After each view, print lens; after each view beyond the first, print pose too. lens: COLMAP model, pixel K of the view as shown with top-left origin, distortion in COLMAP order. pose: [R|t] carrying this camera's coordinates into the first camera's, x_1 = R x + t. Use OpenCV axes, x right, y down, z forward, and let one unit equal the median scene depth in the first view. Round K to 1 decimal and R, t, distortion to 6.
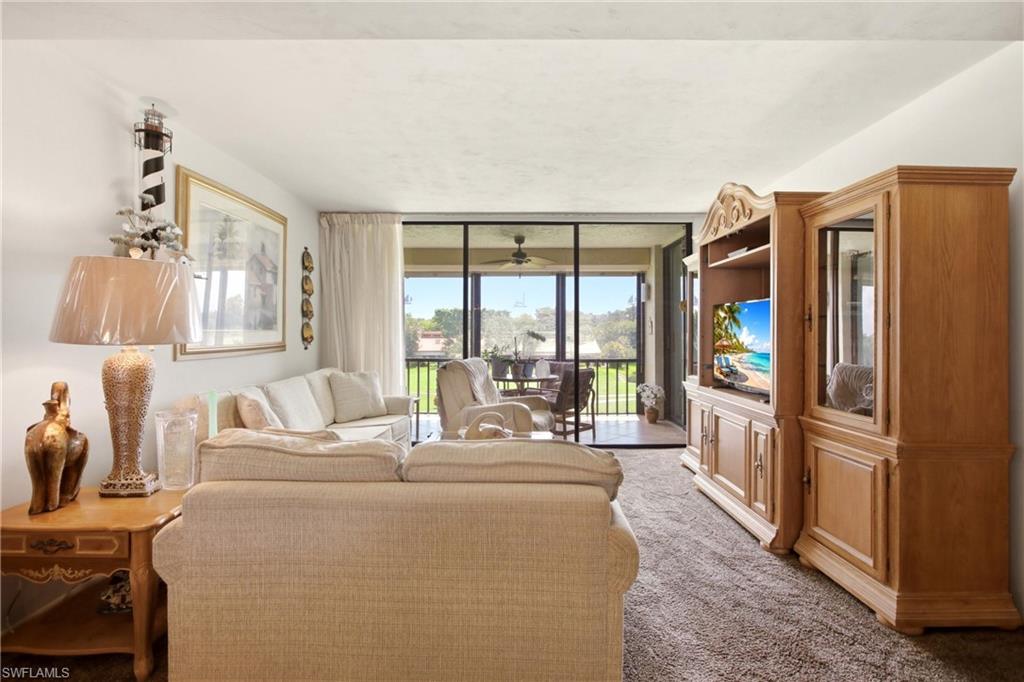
lens RADIAL K [[477.3, 0, 516.6], [0, 477.3, 327.5], [0, 0, 1]] dist [-0.003912, 0.000411]
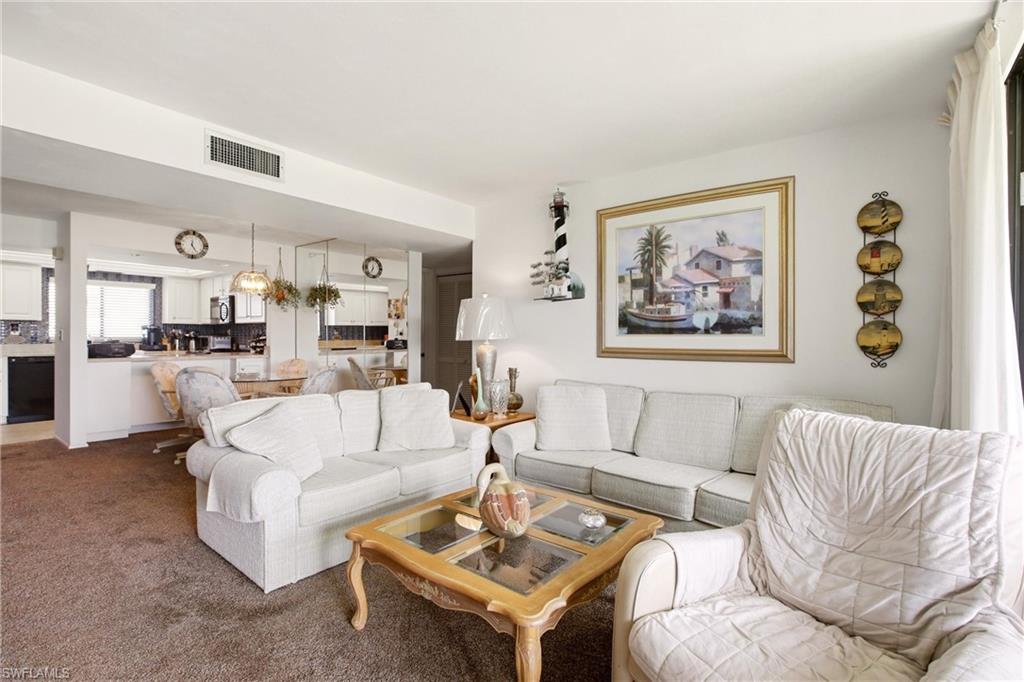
lens RADIAL K [[474.7, 0, 517.7], [0, 474.7, 333.6], [0, 0, 1]] dist [-0.004593, 0.000156]
pose [[-0.618134, -0.005673, -0.786052, 0.340178], [0.001717, 0.999962, -0.008567, 0.010789], [0.786071, -0.006645, -0.618101, 1.181943]]
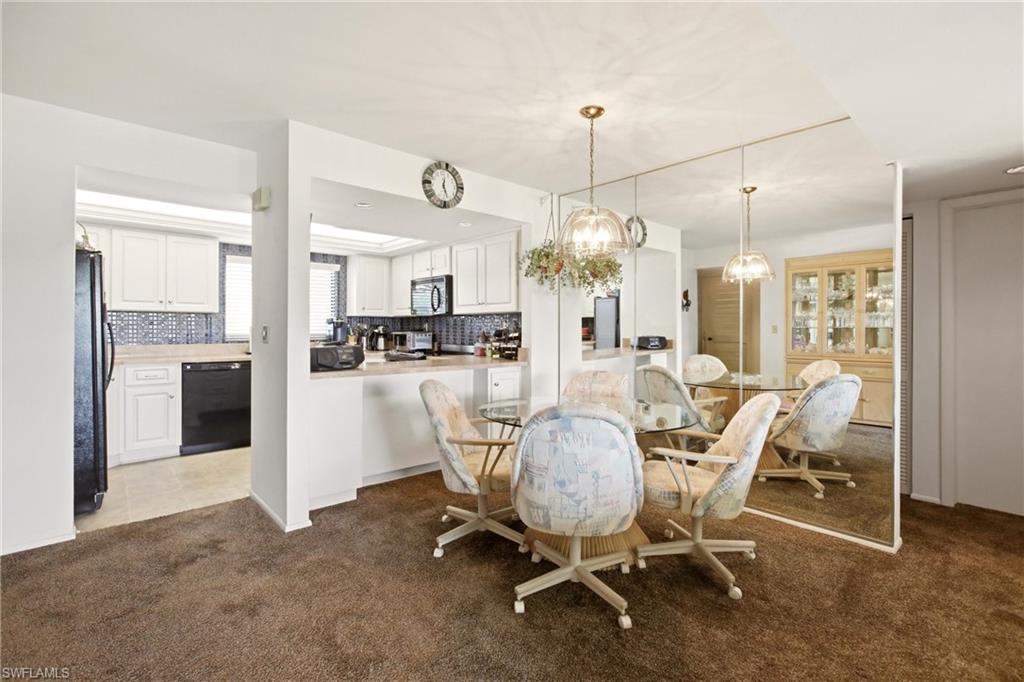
lens RADIAL K [[466.7, 0, 514.5], [0, 466.7, 318.4], [0, 0, 1]] dist [-0.023593, 0.000097]
pose [[-0.740880, -0.016486, -0.671436, 0.305740], [0.004360, 0.999560, -0.029352, 0.002895], [0.671624, -0.024674, -0.740481, 0.251721]]
